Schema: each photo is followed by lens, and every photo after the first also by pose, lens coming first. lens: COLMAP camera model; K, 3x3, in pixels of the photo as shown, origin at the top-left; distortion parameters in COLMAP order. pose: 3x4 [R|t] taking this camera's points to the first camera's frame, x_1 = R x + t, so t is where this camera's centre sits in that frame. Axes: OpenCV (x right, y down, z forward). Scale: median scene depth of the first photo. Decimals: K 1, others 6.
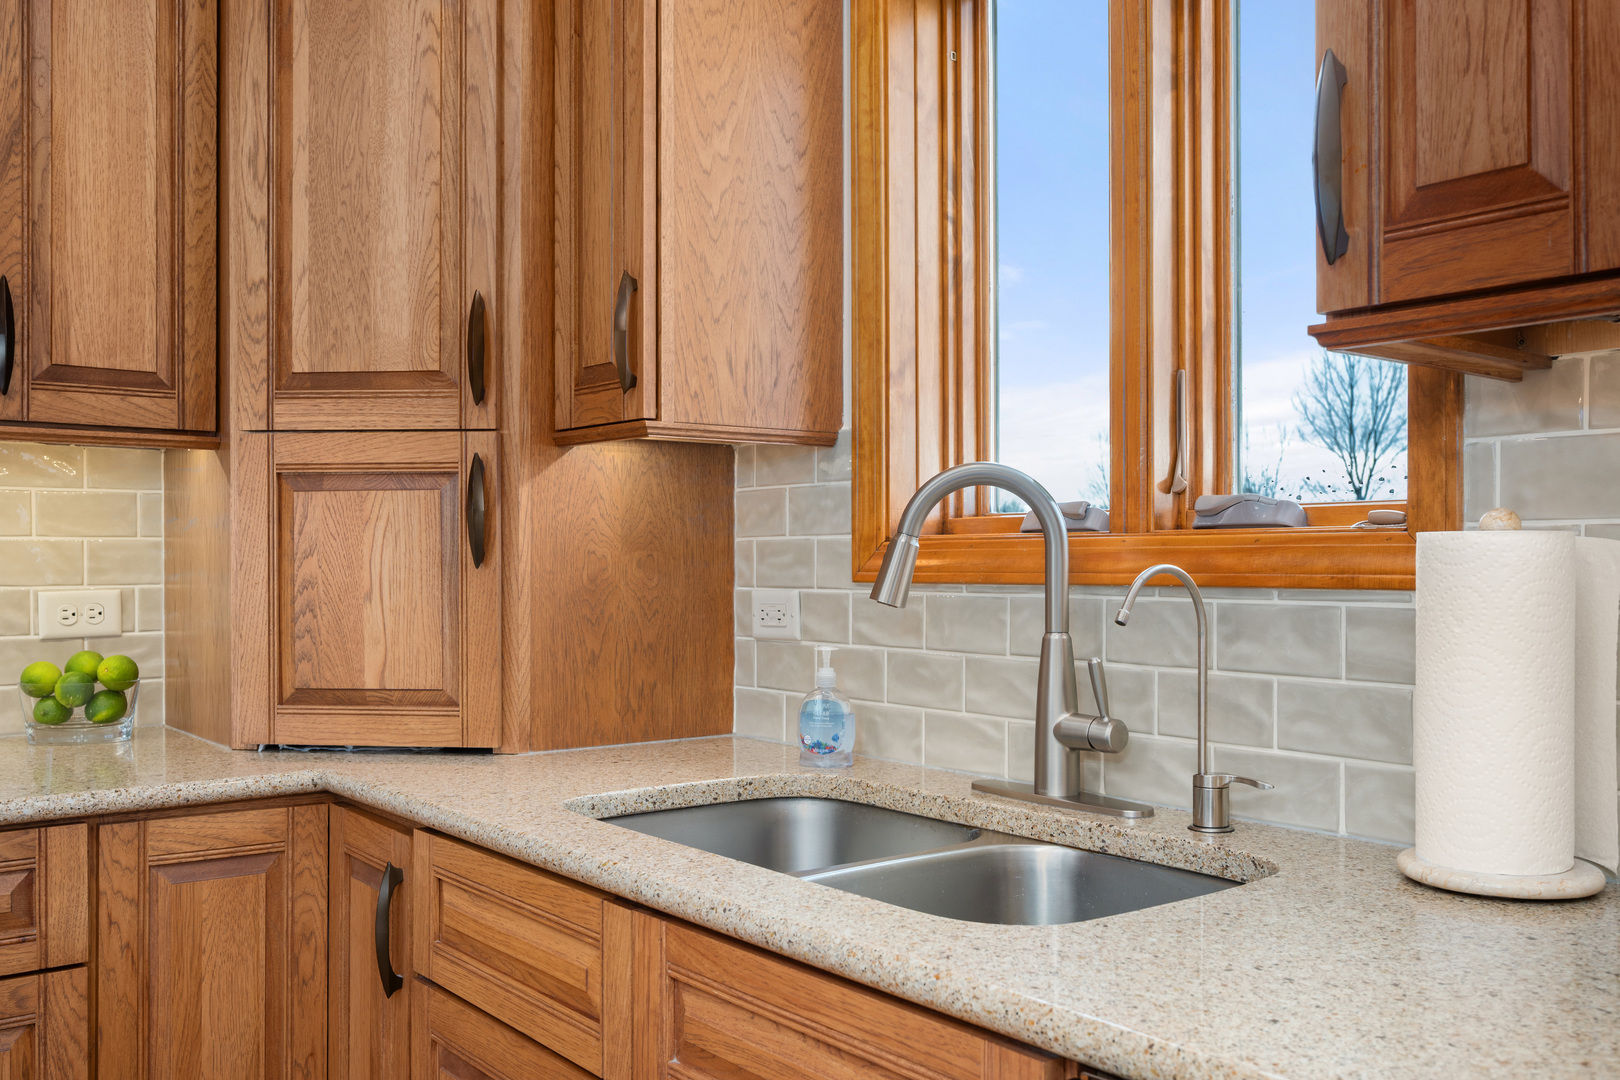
lens RADIAL K [[1406.5, 0, 803.0], [0, 1406.5, 562.2], [0, 0, 1]] dist [0.000172, -0.004694]
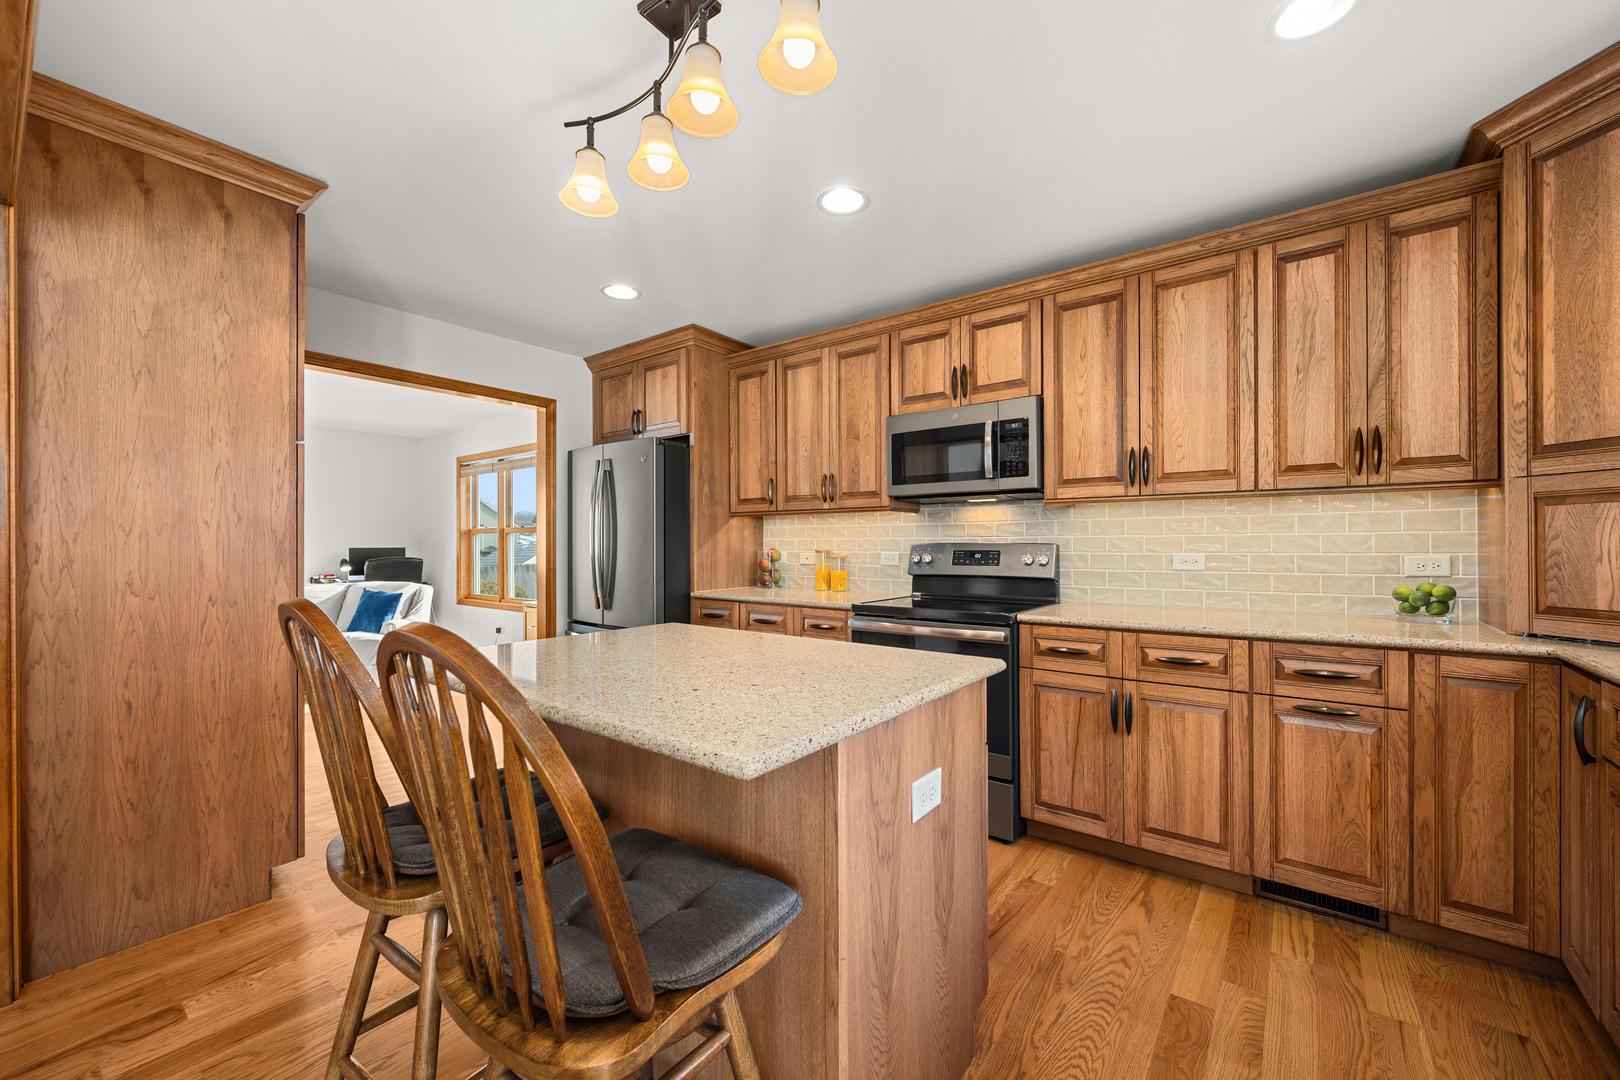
lens RADIAL K [[646.8, 0, 818.3], [0, 646.8, 549.7], [0, 0, 1]] dist [-0.000449, 0.000269]
pose [[0.257778, 0.004012, -0.966196, 0.250707], [0.005106, 0.999972, 0.005515, 0.000903], [0.966191, -0.006355, 0.257750, -0.214778]]
